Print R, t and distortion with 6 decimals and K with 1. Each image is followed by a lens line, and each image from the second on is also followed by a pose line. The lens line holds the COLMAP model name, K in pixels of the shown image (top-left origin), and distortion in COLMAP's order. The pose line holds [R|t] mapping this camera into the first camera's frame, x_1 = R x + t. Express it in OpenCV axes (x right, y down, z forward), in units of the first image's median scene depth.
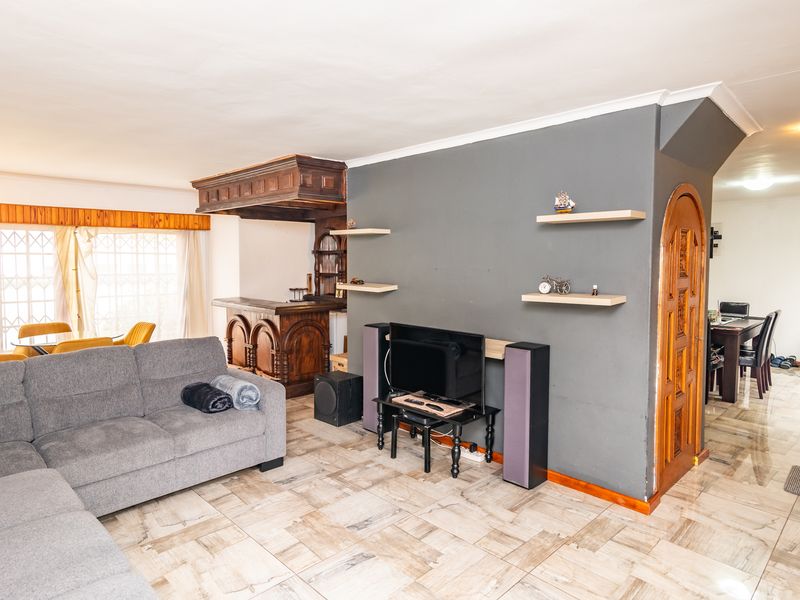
lens RADIAL K [[447.2, 0, 403.2], [0, 447.2, 280.9], [0, 0, 1]] dist [0.003311, -0.000219]
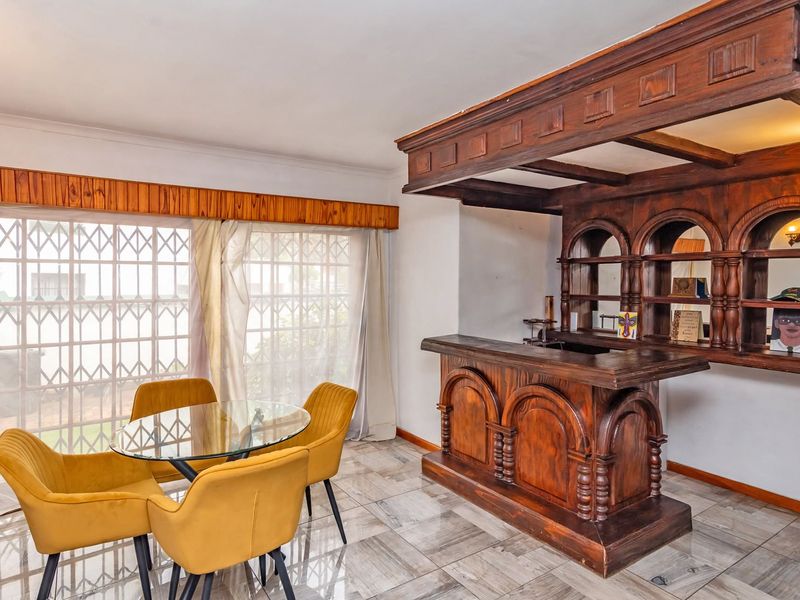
lens RADIAL K [[447.2, 0, 403.2], [0, 447.2, 280.9], [0, 0, 1]] dist [0.003311, -0.000219]
pose [[0.977334, -0.003551, -0.211675, -0.328052], [-0.006292, 0.998930, -0.045807, -0.008226], [0.211611, 0.046101, 0.976266, 0.417222]]
